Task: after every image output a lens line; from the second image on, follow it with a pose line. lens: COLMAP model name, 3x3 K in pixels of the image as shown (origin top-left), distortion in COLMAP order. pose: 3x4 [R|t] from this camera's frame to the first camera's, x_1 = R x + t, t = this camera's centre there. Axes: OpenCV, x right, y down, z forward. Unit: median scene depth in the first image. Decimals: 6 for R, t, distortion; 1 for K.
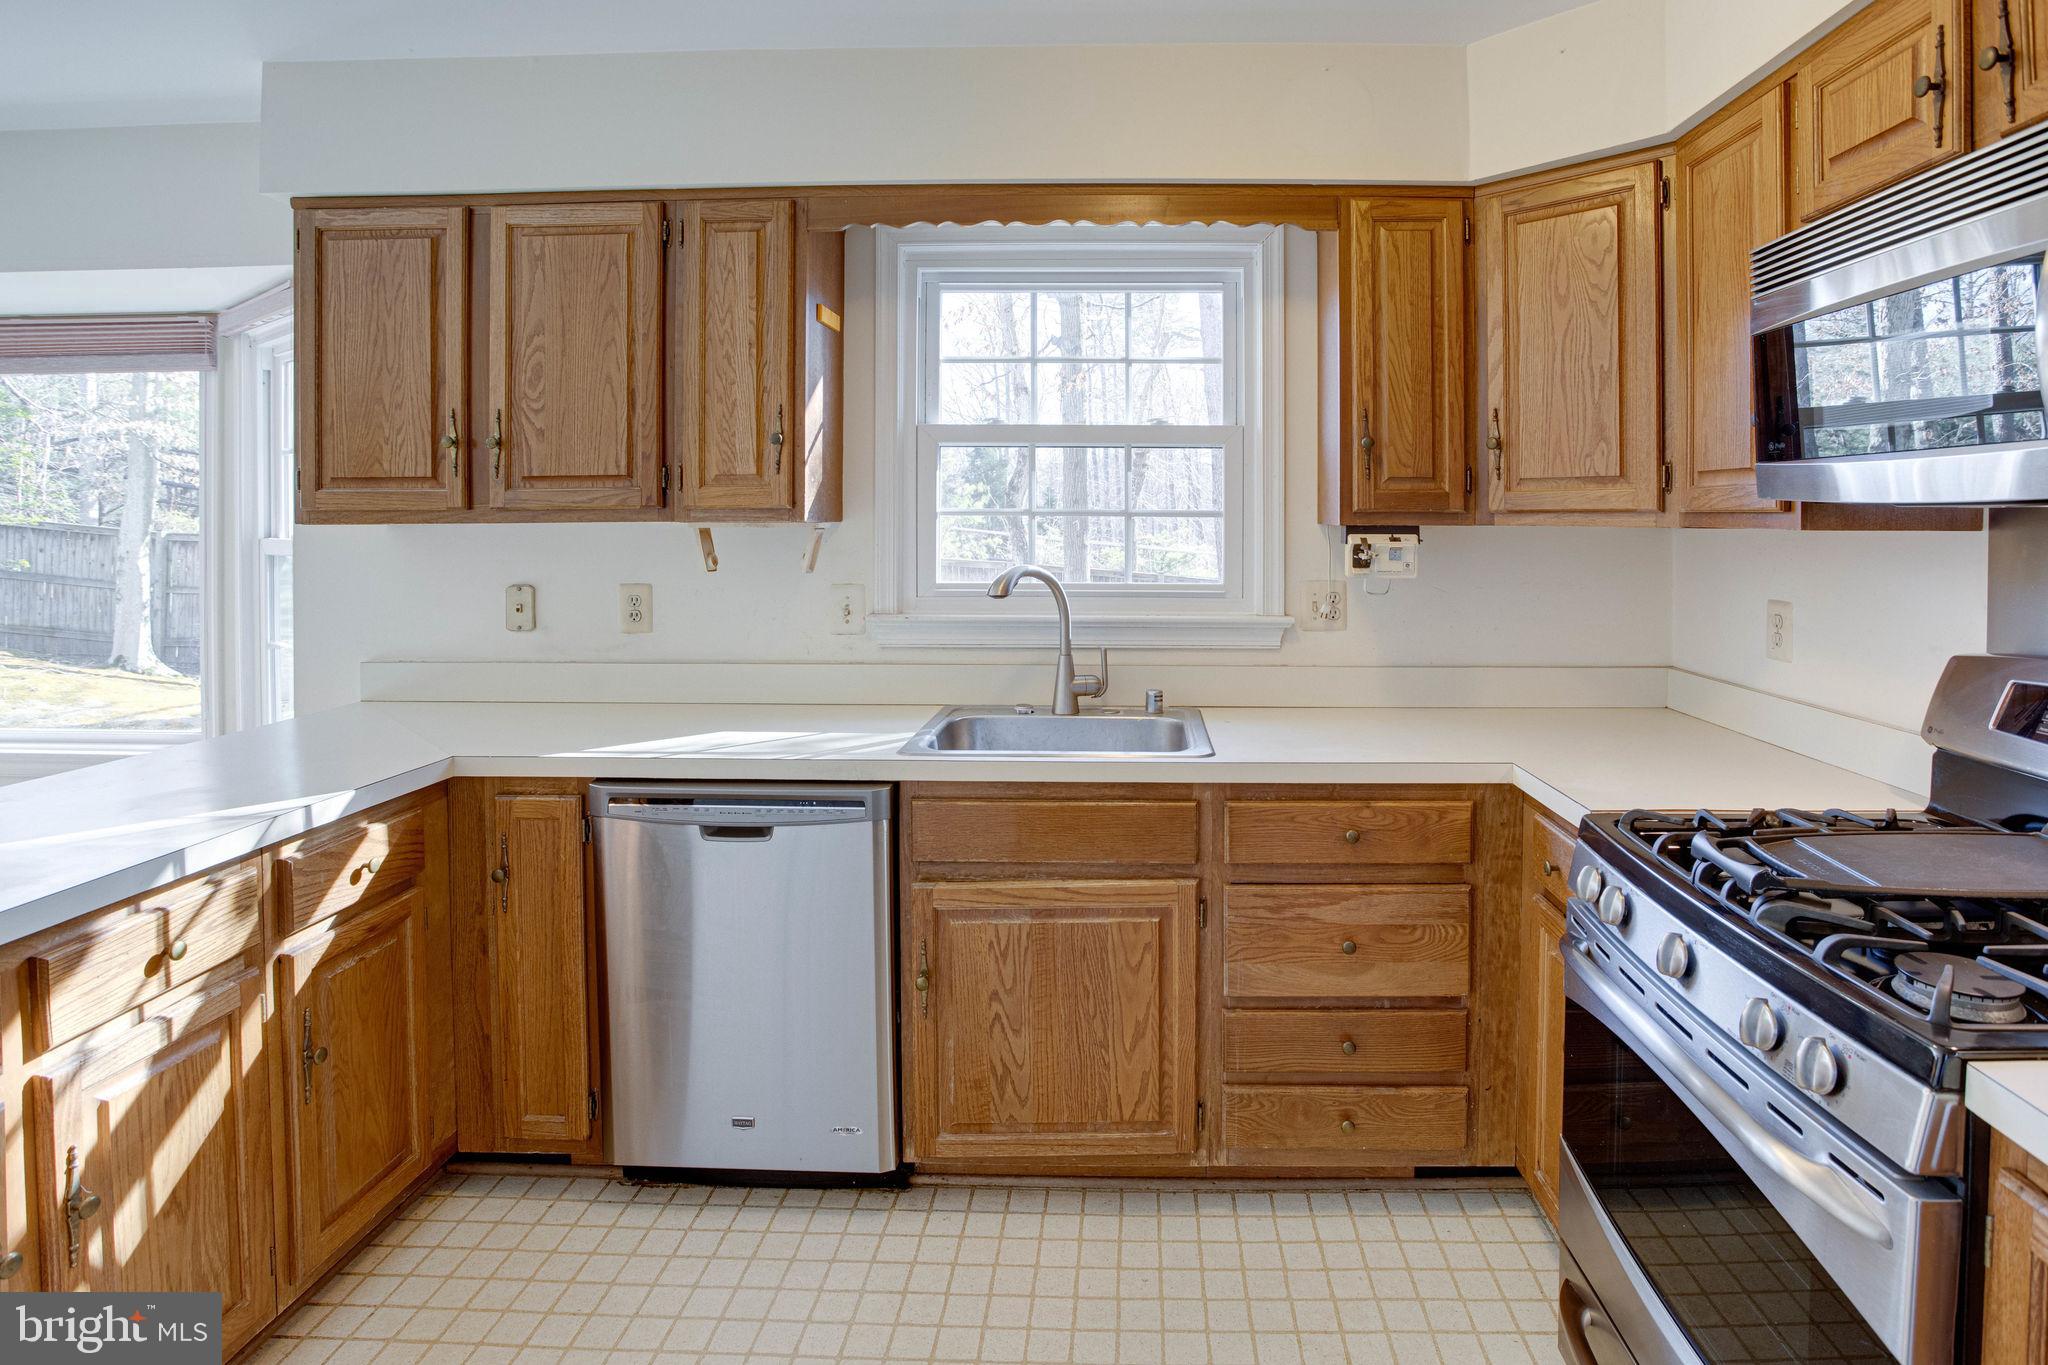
lens RADIAL K [[1095.2, 0, 997.9], [0, 1095.2, 549.2], [0, 0, 1]] dist [-0.052324, 0.021718]
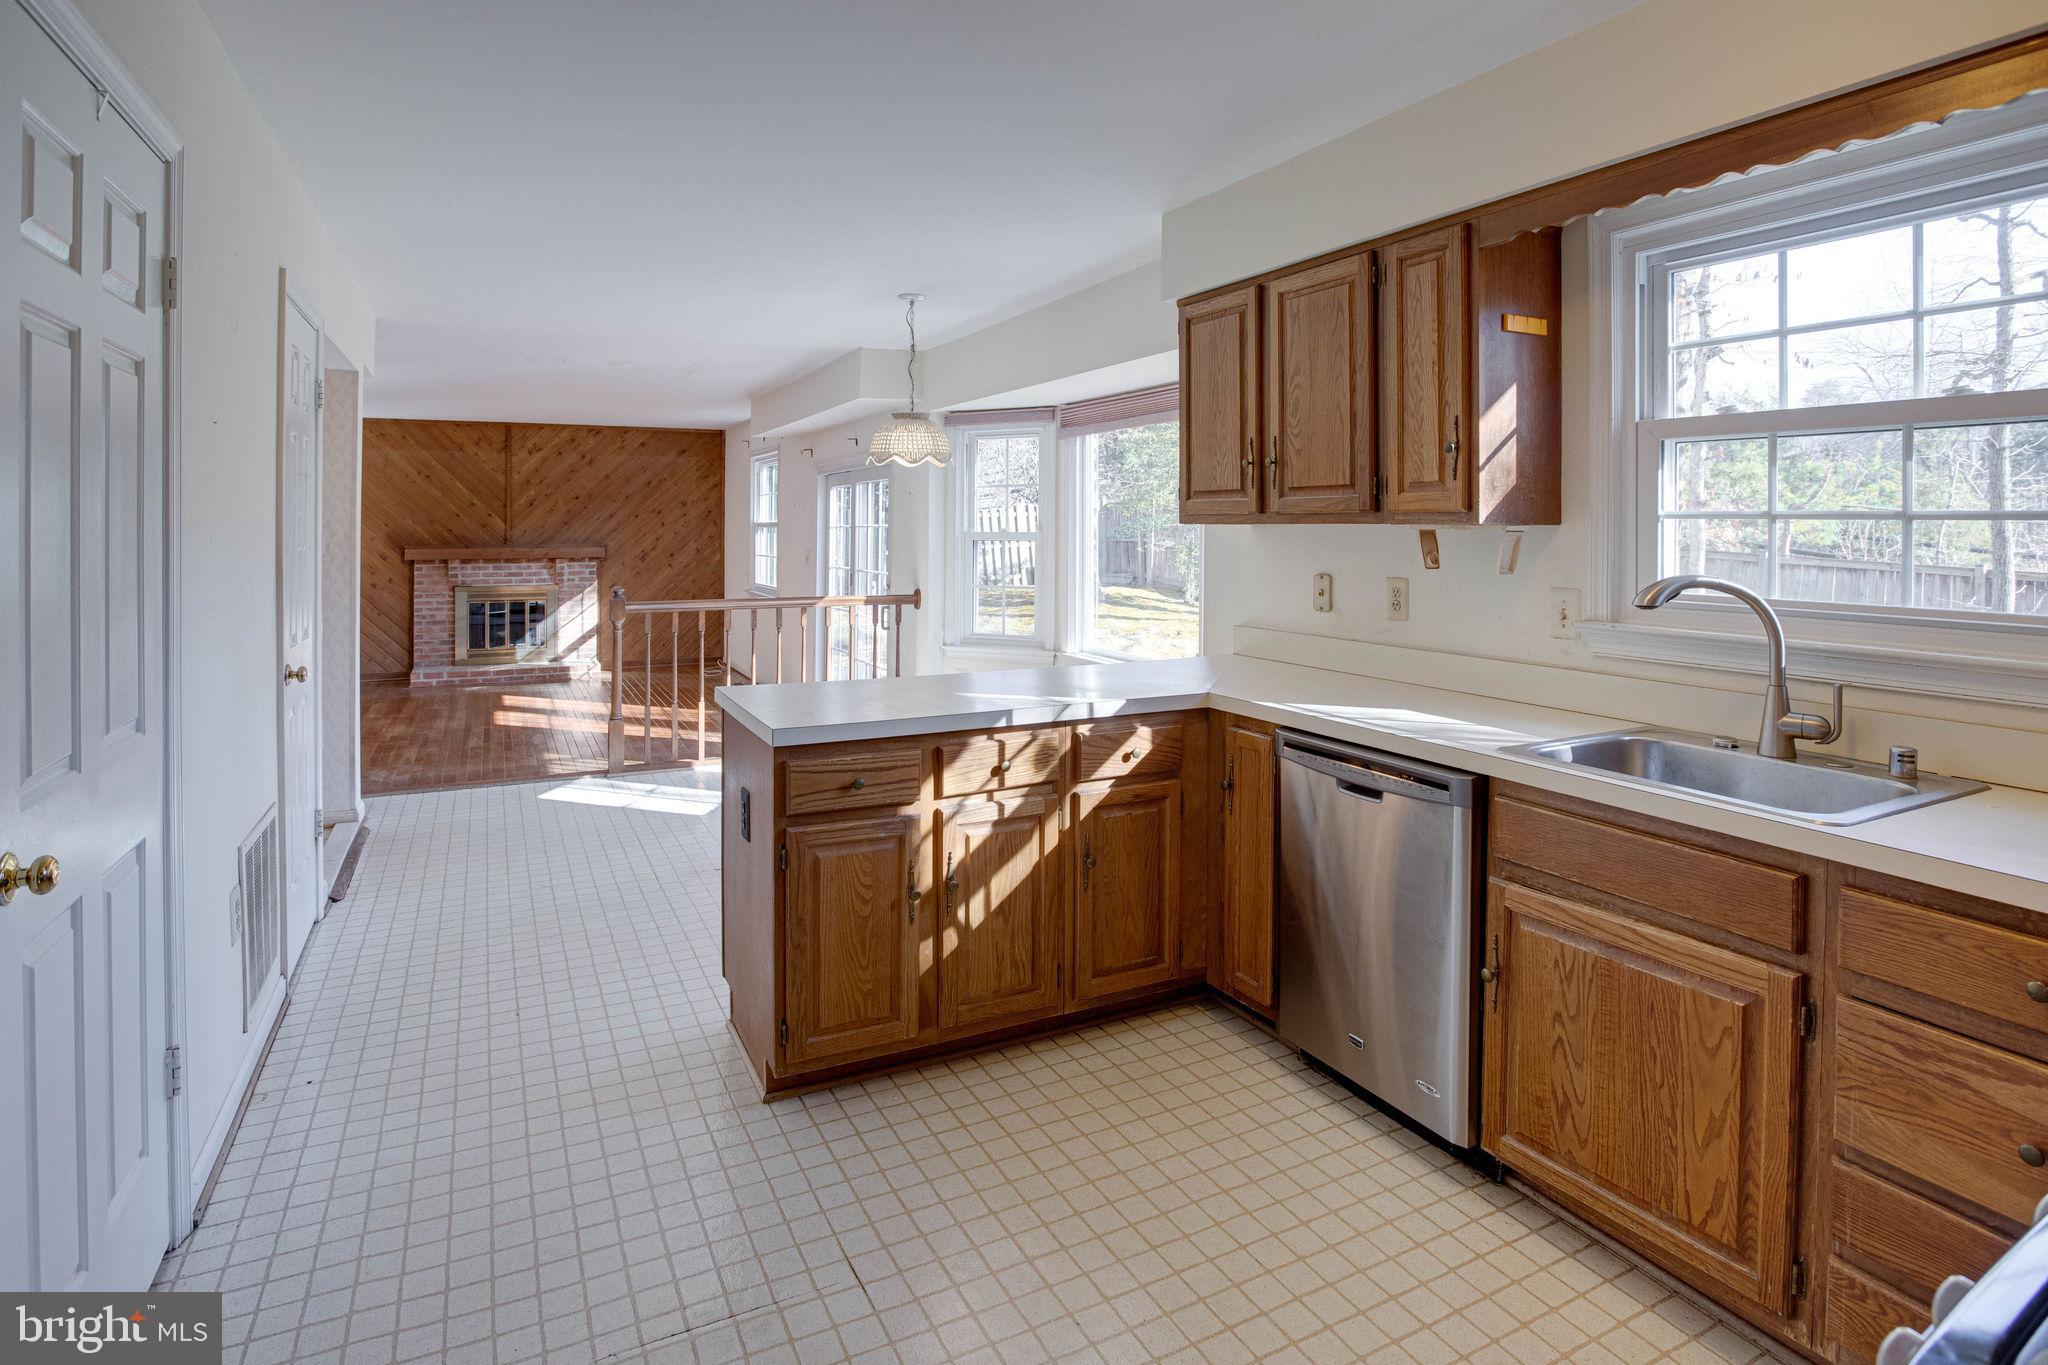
lens RADIAL K [[1095.2, 0, 997.9], [0, 1095.2, 549.2], [0, 0, 1]] dist [-0.052324, 0.021718]
pose [[0.463014, 0.024150, -0.886022, 0.595755], [-0.026559, 0.999558, 0.013365, -0.002721], [0.885953, 0.017343, 0.463450, 0.111867]]
